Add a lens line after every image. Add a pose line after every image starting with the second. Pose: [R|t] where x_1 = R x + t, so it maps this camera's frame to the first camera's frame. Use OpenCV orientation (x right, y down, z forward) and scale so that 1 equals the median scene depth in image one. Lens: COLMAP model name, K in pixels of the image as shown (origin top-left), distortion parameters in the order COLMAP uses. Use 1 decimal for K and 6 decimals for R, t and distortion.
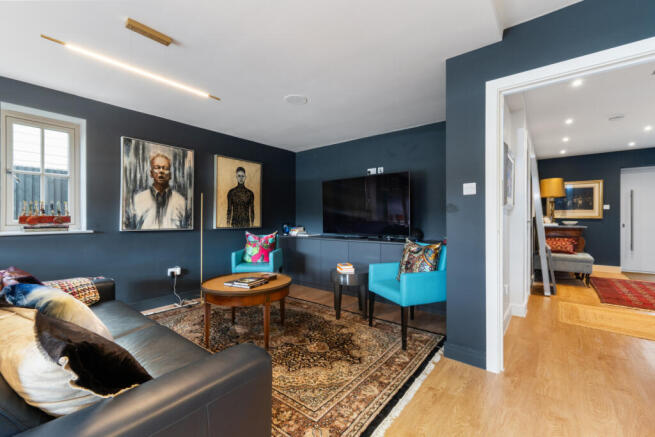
lens RADIAL K [[281.5, 0, 324.0], [0, 281.5, 220.2], [0, 0, 1]] dist [0.001722, -0.000218]
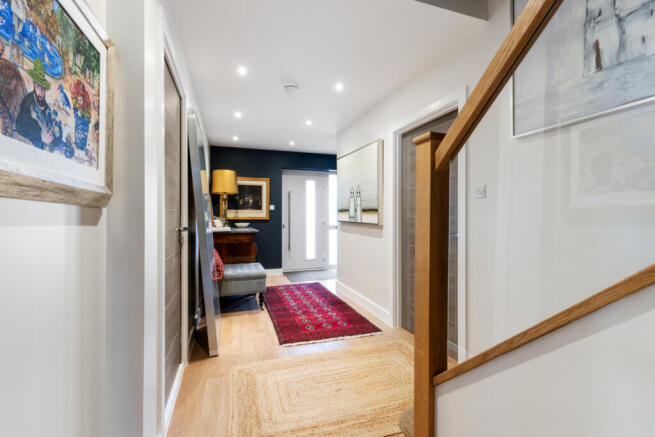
lens RADIAL K [[281.5, 0, 324.8], [0, 281.5, 217.8], [0, 0, 1]] dist [0.001722, -0.000218]
pose [[0.532311, -0.002140, 0.846546, 0.287075], [0.004088, 0.999992, -0.000042, -0.010774], [-0.846539, 0.003483, 0.532315, 0.337838]]
